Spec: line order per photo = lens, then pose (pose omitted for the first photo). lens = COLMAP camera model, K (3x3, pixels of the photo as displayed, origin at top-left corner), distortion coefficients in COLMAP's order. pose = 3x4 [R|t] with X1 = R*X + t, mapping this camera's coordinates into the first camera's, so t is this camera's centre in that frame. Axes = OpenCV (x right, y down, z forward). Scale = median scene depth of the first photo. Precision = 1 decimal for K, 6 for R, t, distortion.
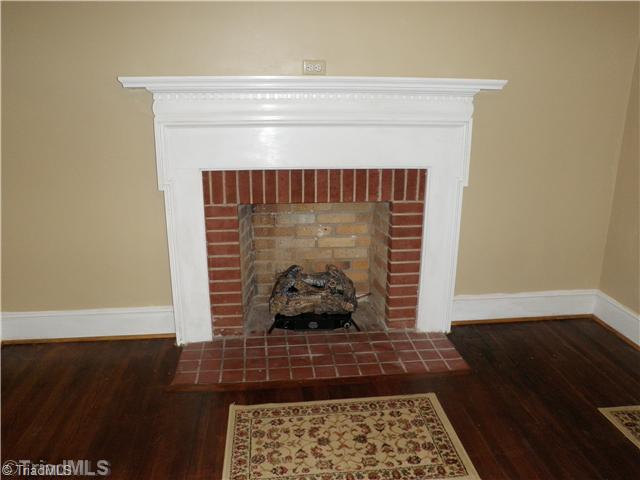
lens RADIAL K [[514.5, 0, 317.6], [0, 514.5, 239.6], [0, 0, 1]] dist [-0.149775, 0.146357]
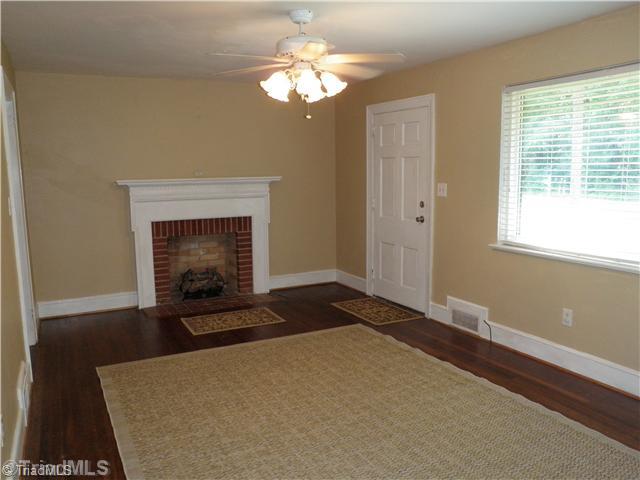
lens RADIAL K [[514.5, 0, 317.6], [0, 514.5, 239.6], [0, 0, 1]] dist [-0.149775, 0.146357]
pose [[0.930836, -0.065214, 0.359571, -0.318452], [0.116505, 0.985563, -0.122854, 0.262130], [-0.346368, 0.156248, 0.924995, -1.121966]]
